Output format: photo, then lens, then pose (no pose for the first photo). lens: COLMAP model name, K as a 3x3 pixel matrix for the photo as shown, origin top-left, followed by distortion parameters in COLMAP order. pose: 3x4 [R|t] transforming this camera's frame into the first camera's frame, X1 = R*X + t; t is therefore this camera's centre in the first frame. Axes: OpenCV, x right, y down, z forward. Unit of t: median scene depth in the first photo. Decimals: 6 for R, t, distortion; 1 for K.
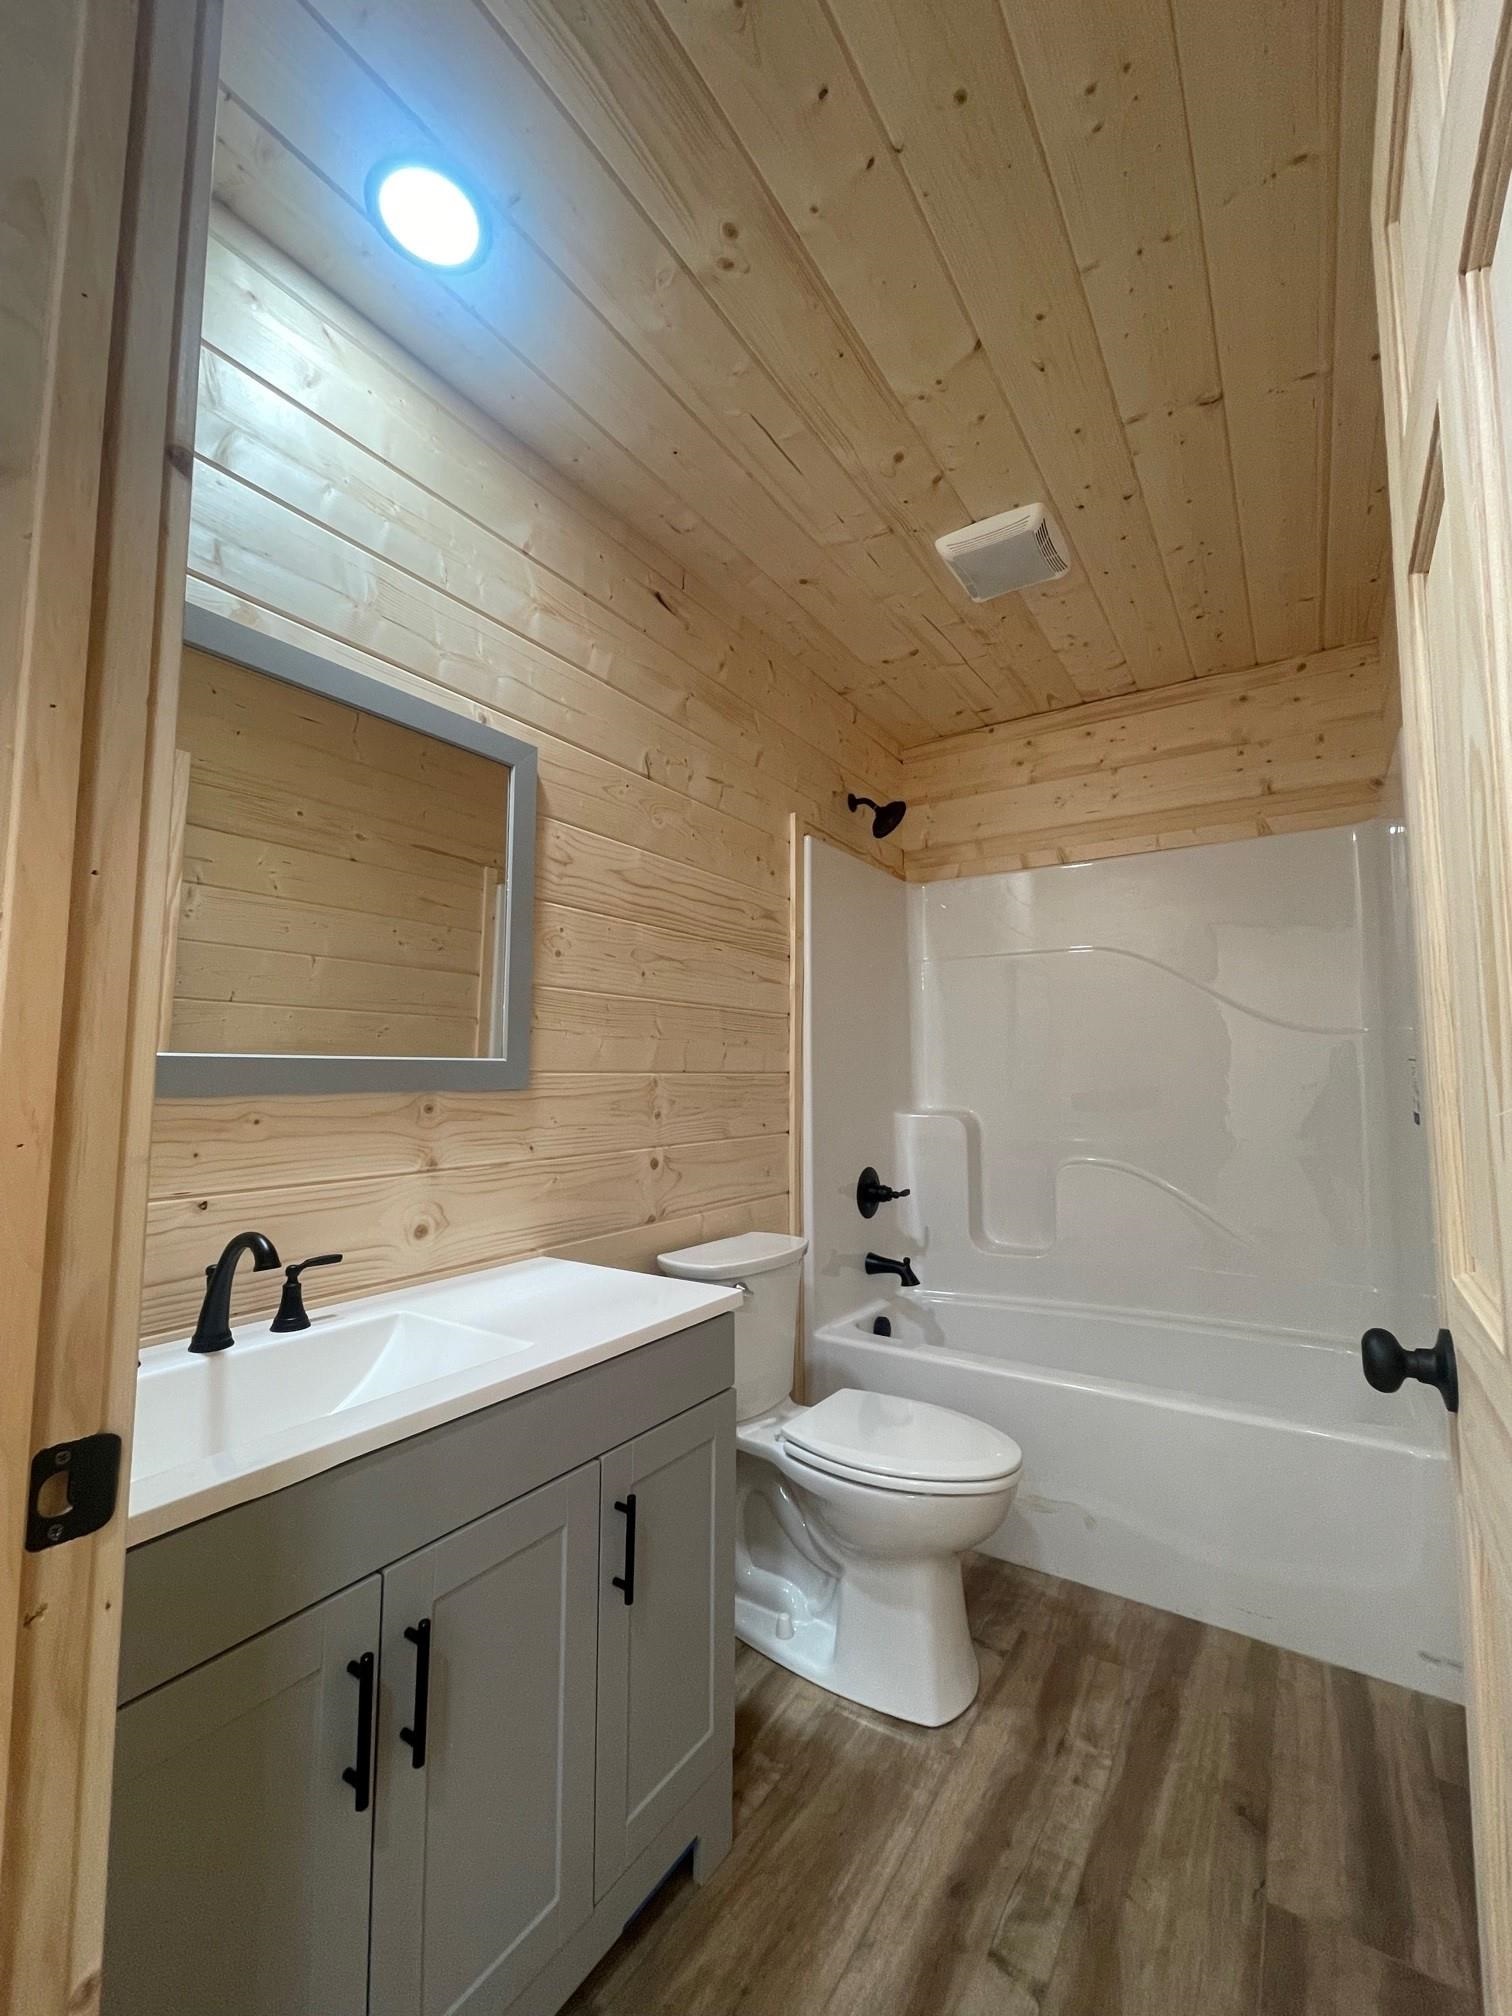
lens RADIAL K [[823.5, 0, 761.8], [0, 823.5, 1013.8], [0, 0, 1]] dist [0.001477, -0.000006]
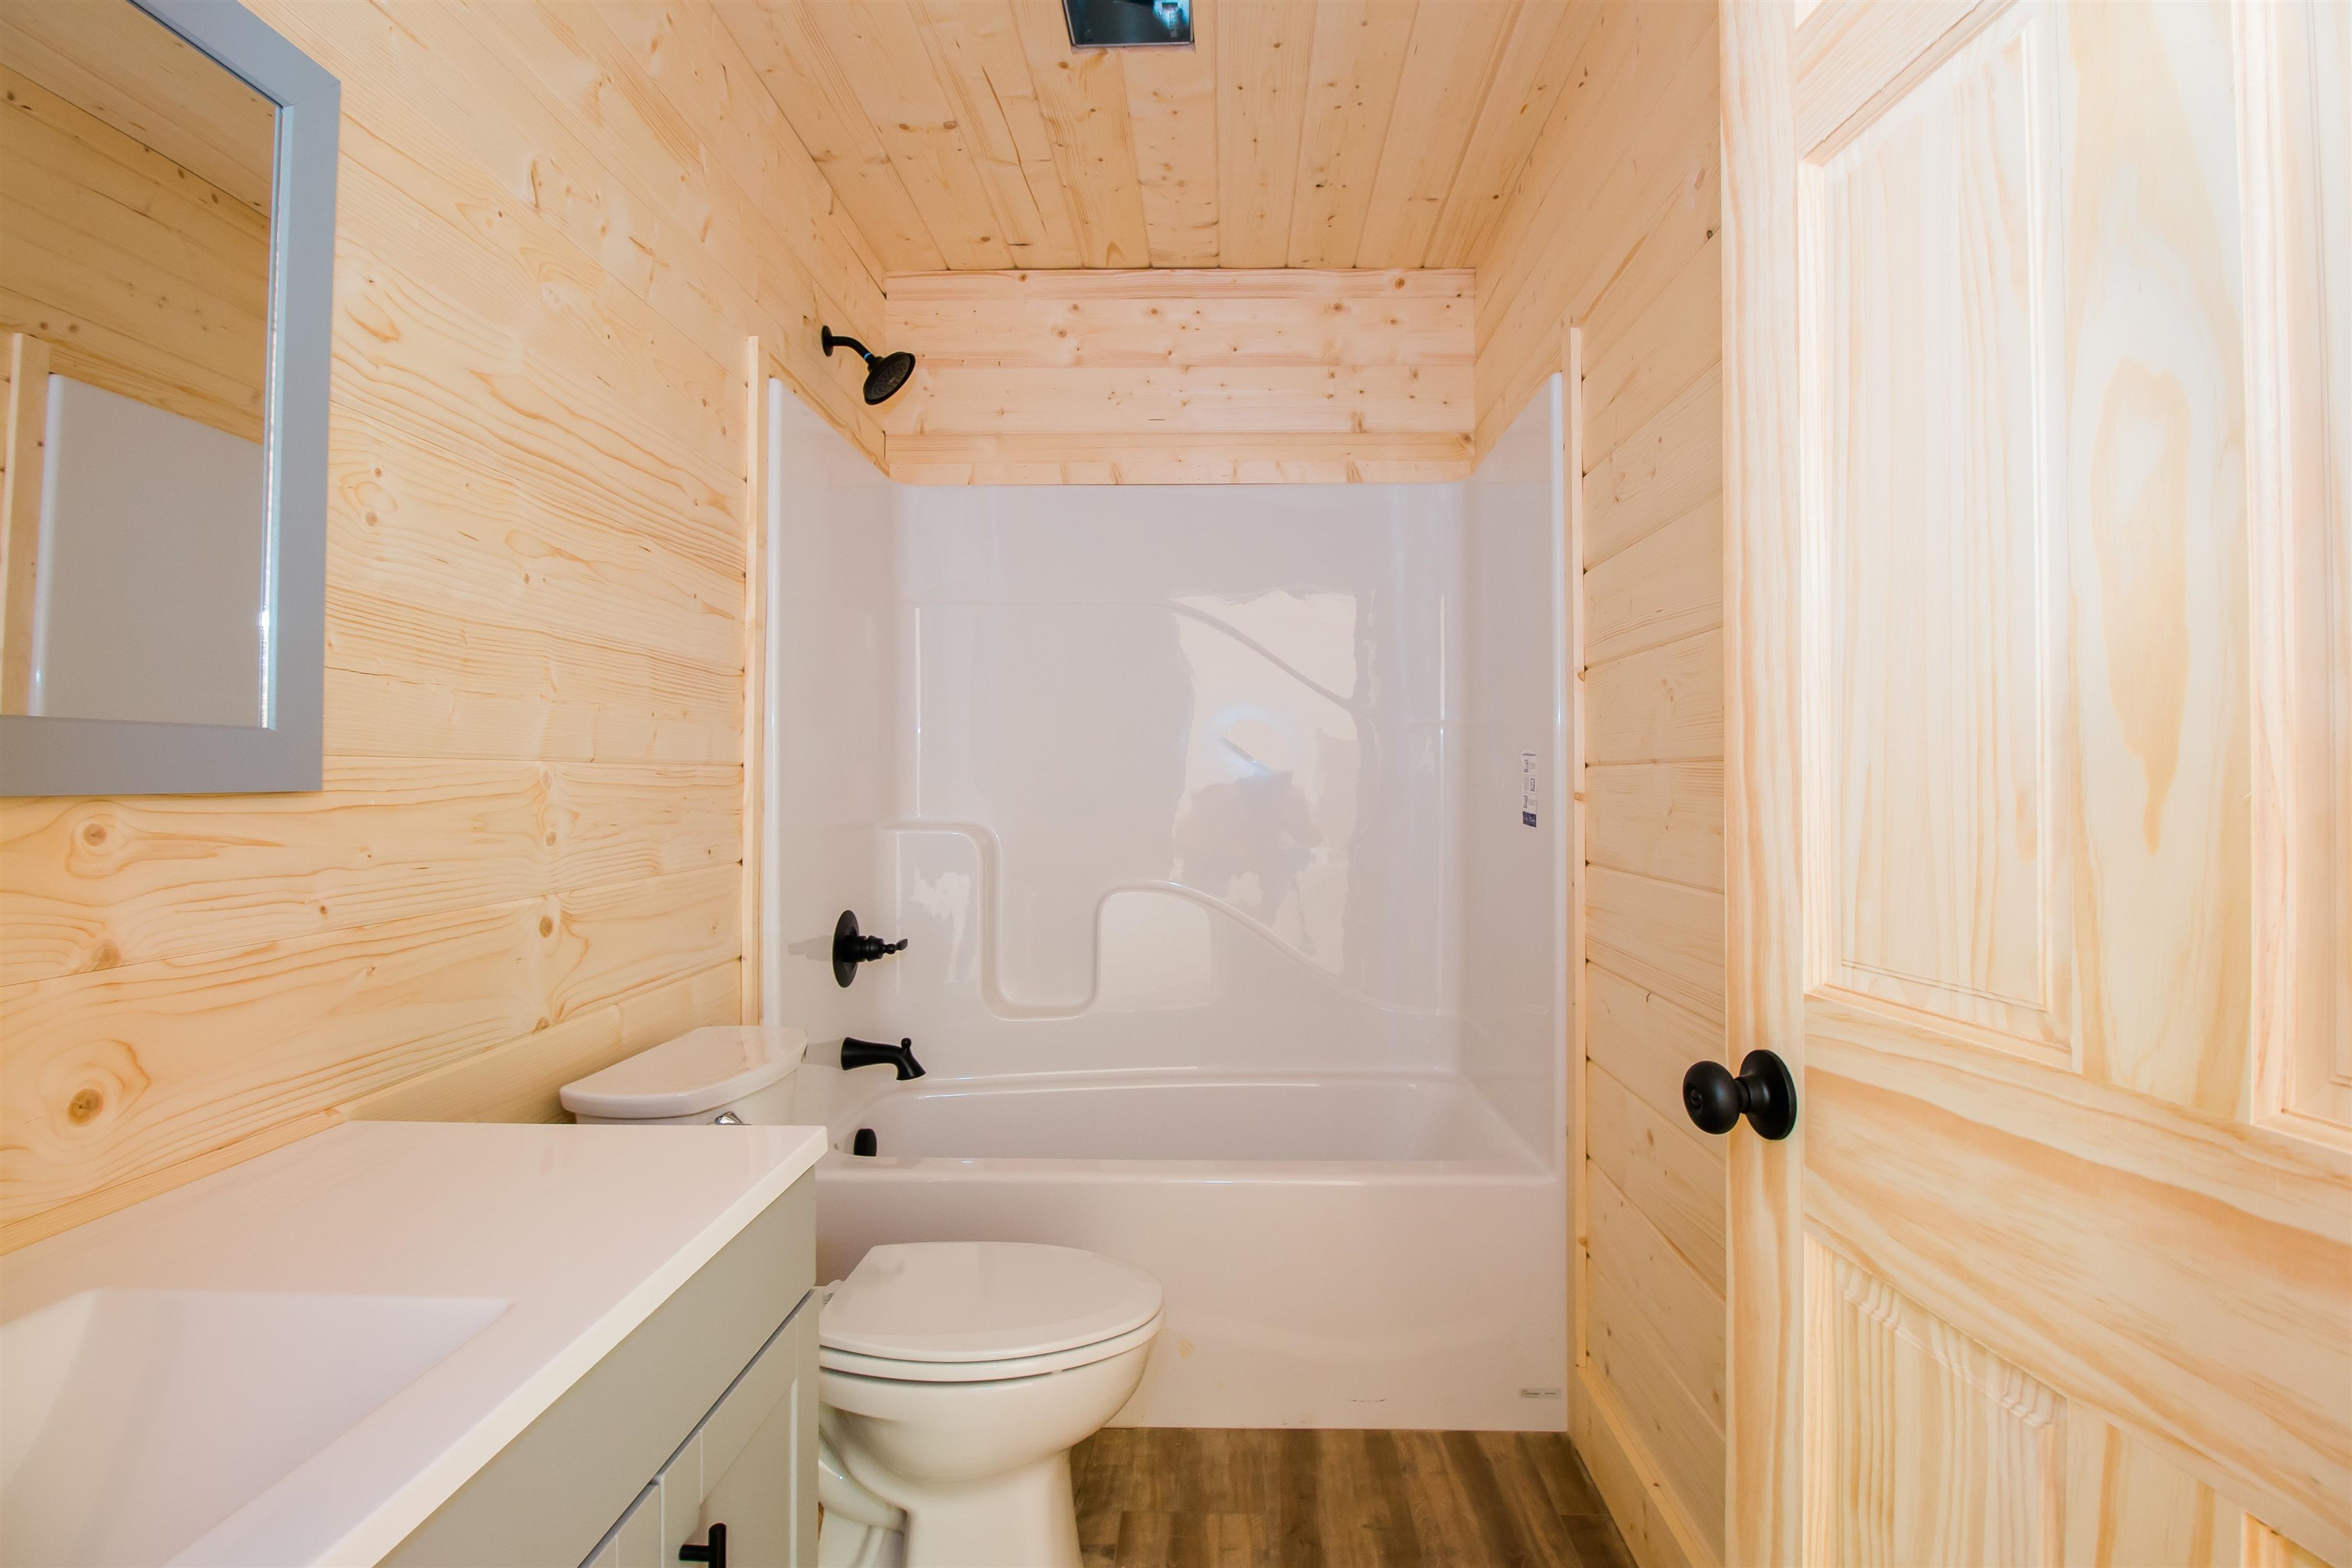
lens RADIAL K [[1135.9, 0, 1177.7], [0, 1135.9, 770.3], [0, 0, 1]] dist [0.001928, -0.014960]
pose [[0.851271, 0.005193, 0.524700, -0.146352], [-0.041193, 0.997526, 0.056958, 0.014620], [-0.523107, -0.070100, 0.849379, 0.119126]]
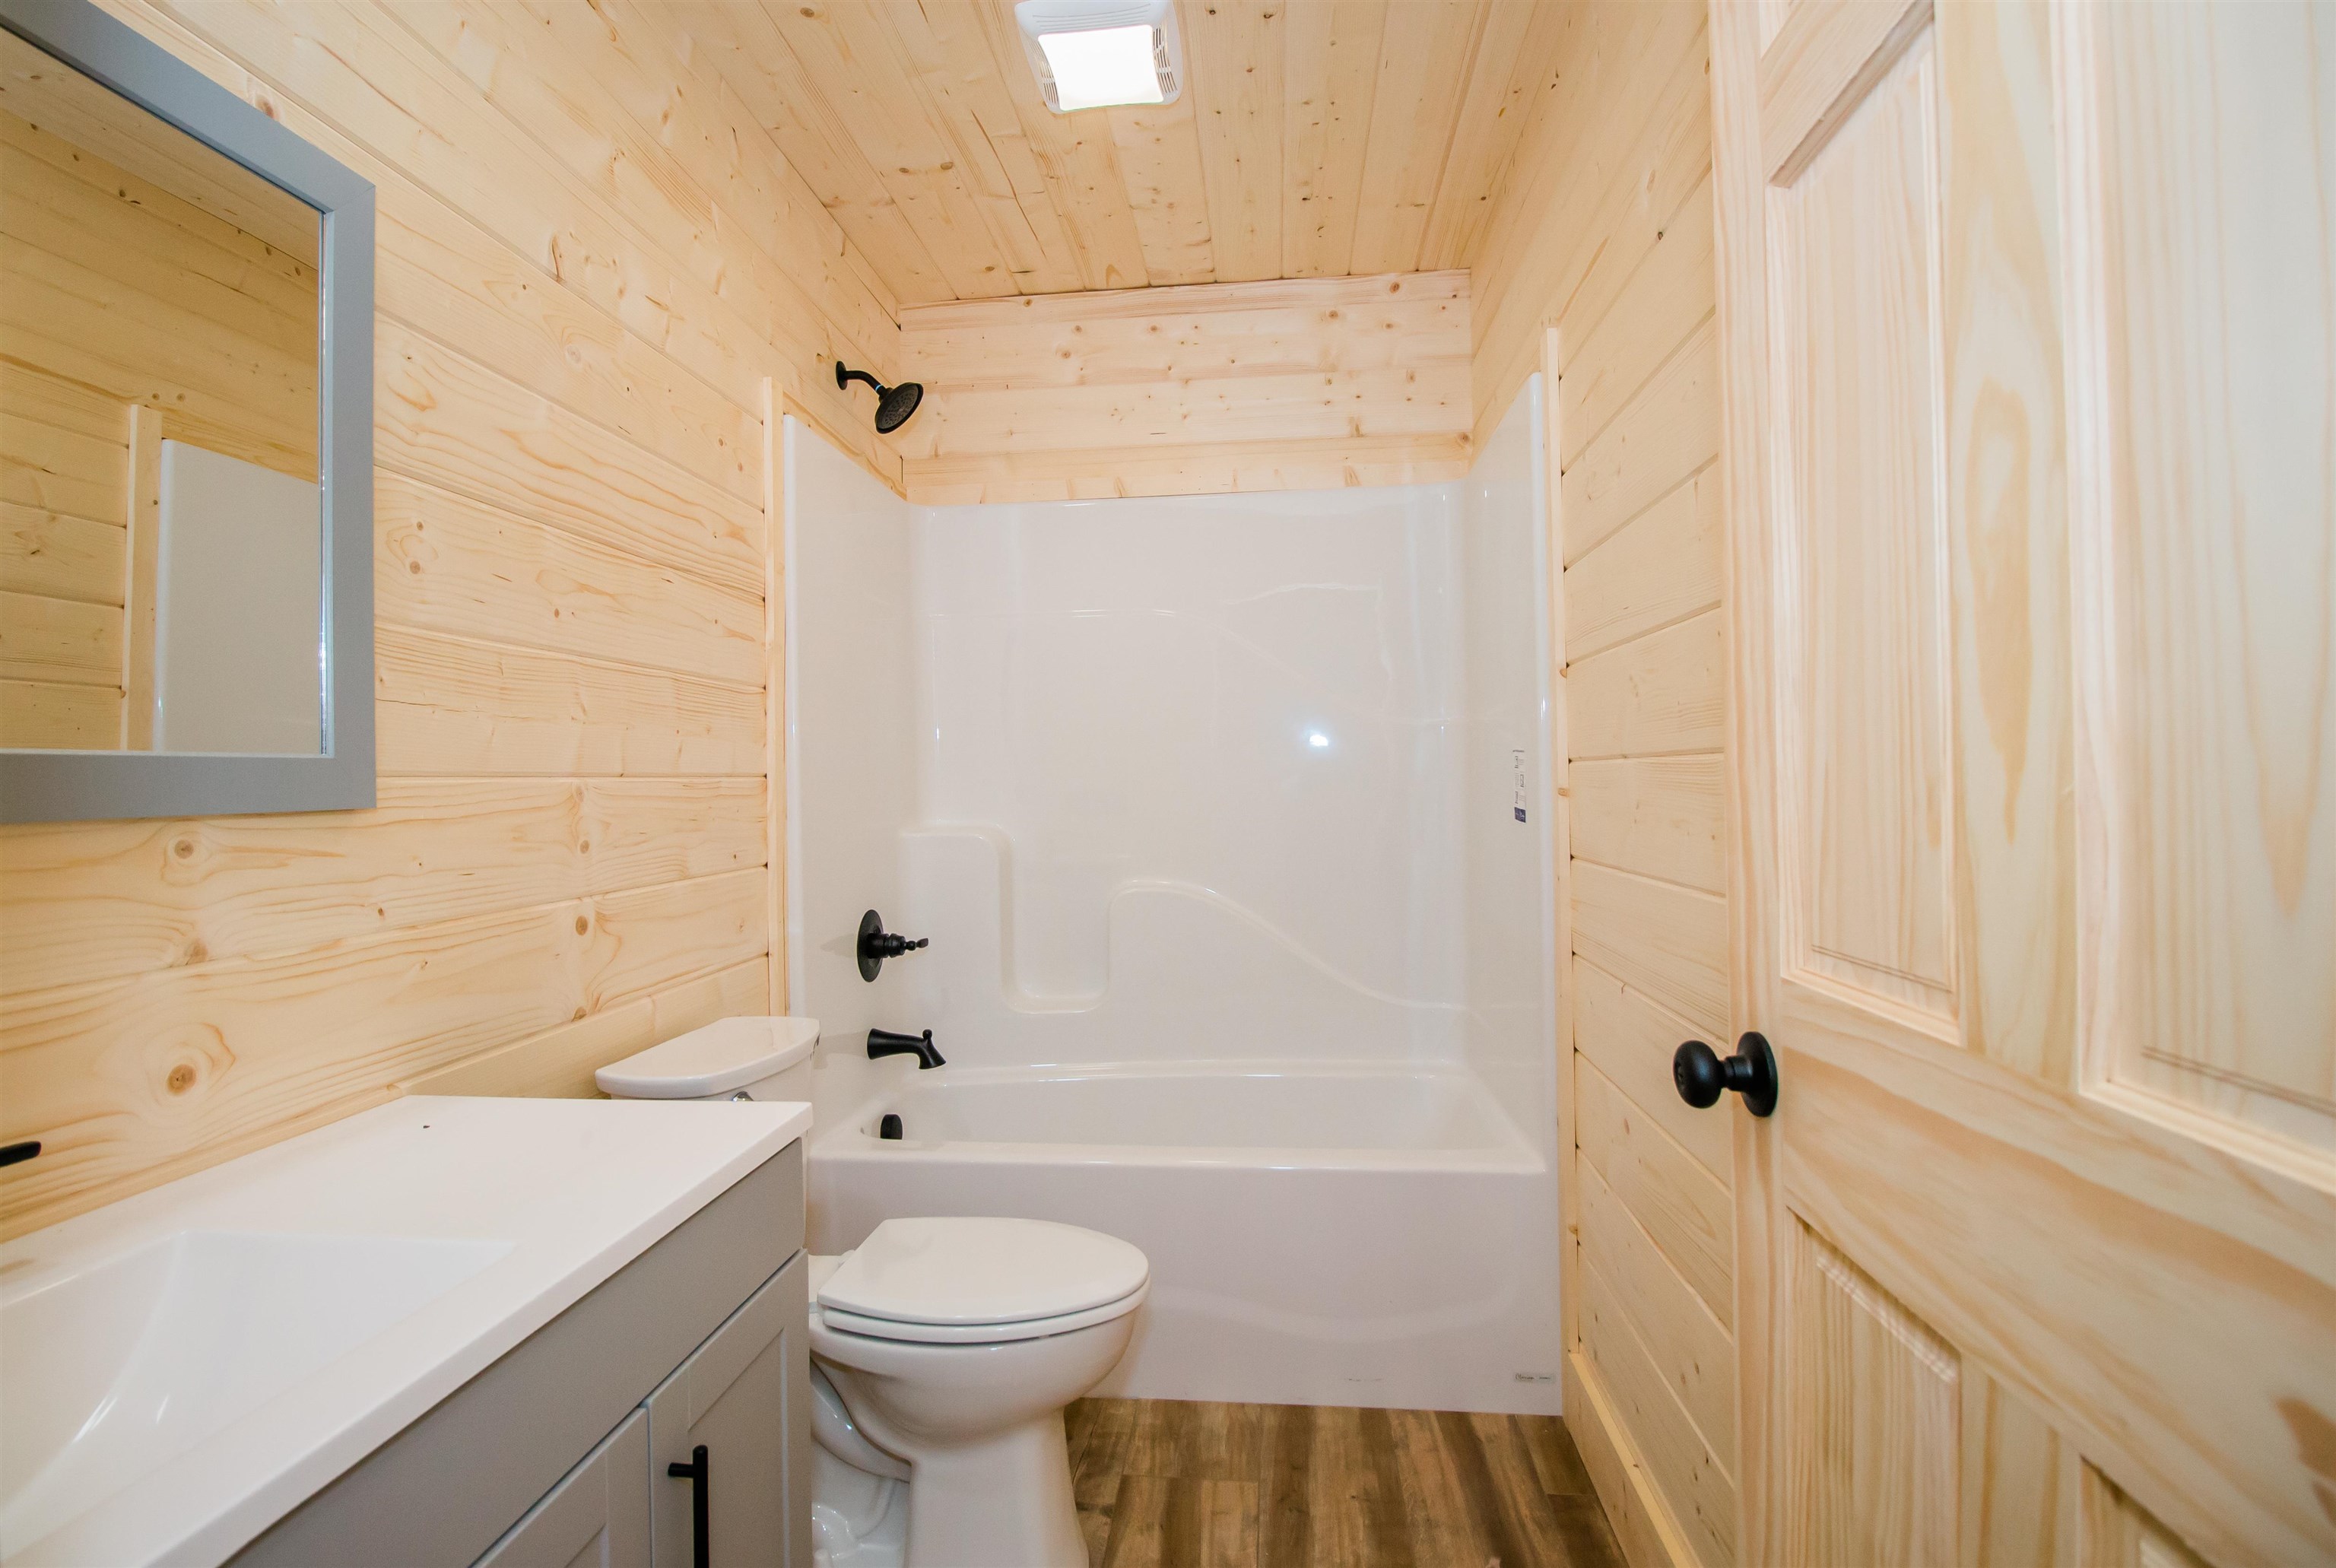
lens RADIAL K [[1124.2, 0, 1126.4], [0, 1124.2, 779.3], [0, 0, 1]] dist [0.000599, -0.014684]
pose [[0.895671, -0.014858, 0.444470, -0.118402], [-0.016914, 0.997580, 0.067432, 0.008711], [-0.444396, -0.067915, 0.893252, 0.066999]]
